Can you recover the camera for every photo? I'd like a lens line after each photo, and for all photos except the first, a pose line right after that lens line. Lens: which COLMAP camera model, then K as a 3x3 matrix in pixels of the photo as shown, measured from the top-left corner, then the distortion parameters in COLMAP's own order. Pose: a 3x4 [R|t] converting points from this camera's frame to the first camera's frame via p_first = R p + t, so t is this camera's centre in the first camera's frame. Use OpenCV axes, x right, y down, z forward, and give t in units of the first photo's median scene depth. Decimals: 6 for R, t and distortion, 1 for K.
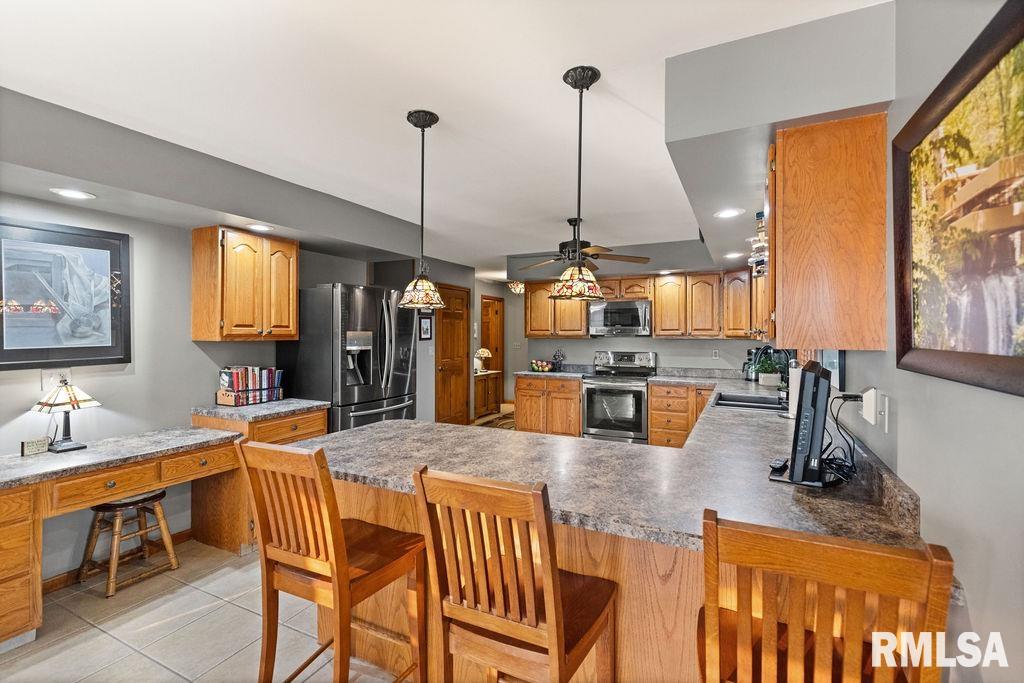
lens RADIAL K [[461.9, 0, 508.0], [0, 461.9, 335.3], [0, 0, 1]] dist [0.001539, -0.000033]
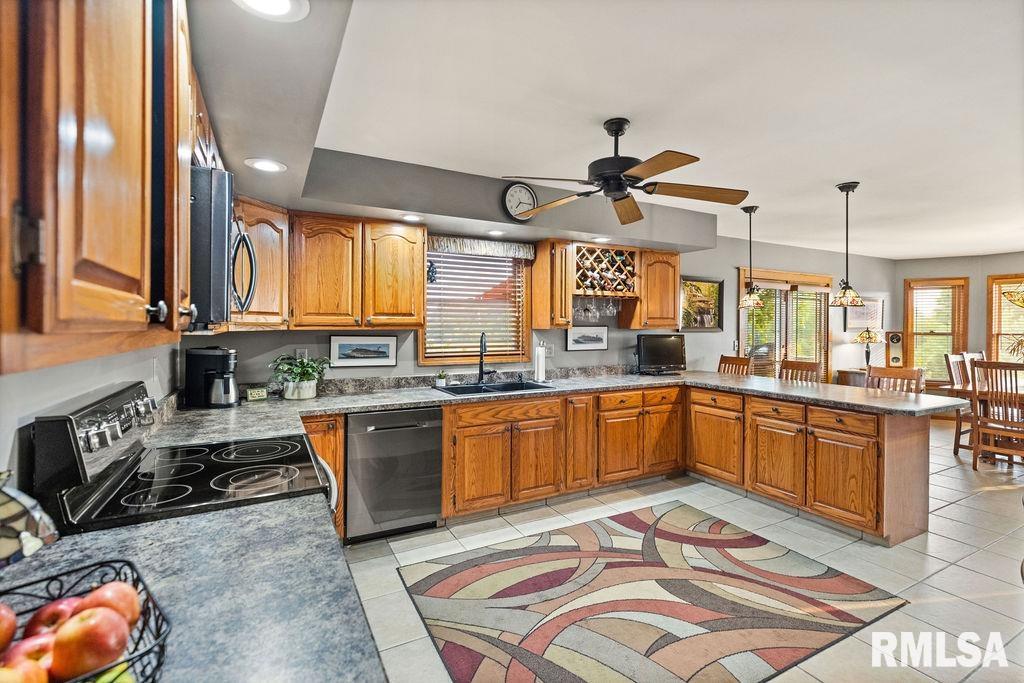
lens RADIAL K [[467.7, 0, 514.6], [0, 467.7, 324.6], [0, 0, 1]] dist [-0.000122, 0.000005]
pose [[-0.819934, -0.001127, 0.572458, -0.087450], [-0.000703, 0.999999, 0.000963, 0.000428], [-0.572458, 0.000387, -0.819934, 1.552879]]
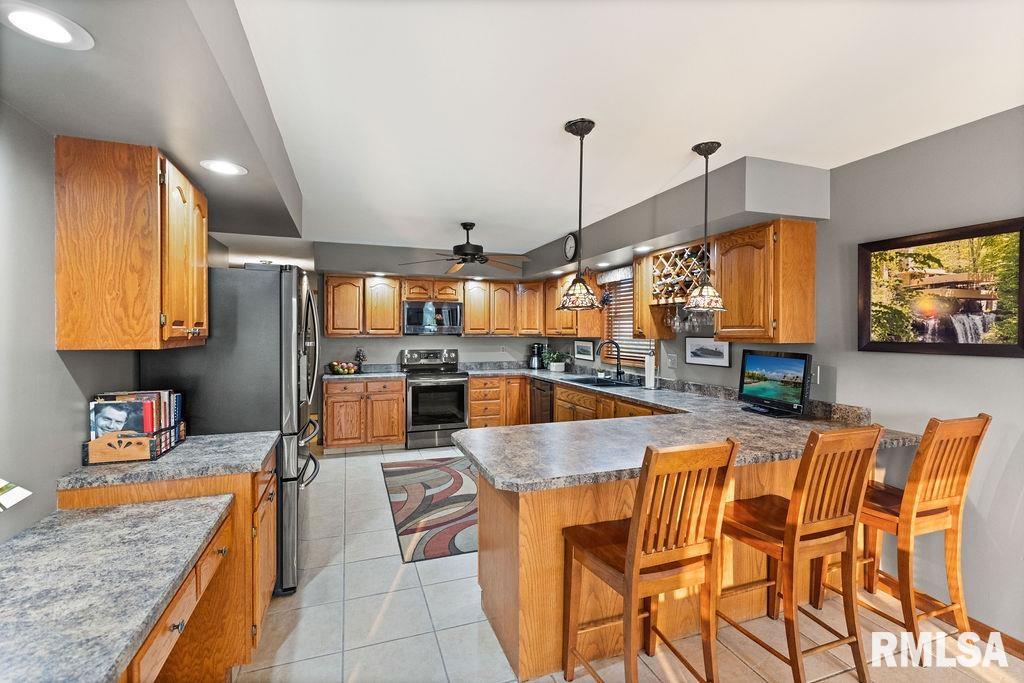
lens RADIAL K [[461.9, 0, 508.0], [0, 461.9, 335.3], [0, 0, 1]] dist [0.001539, -0.000033]
pose [[0.691613, -0.006504, 0.722239, -0.549059], [0.001496, 0.999970, 0.007572, -0.006365], [-0.722267, -0.004156, 0.691602, 0.210195]]
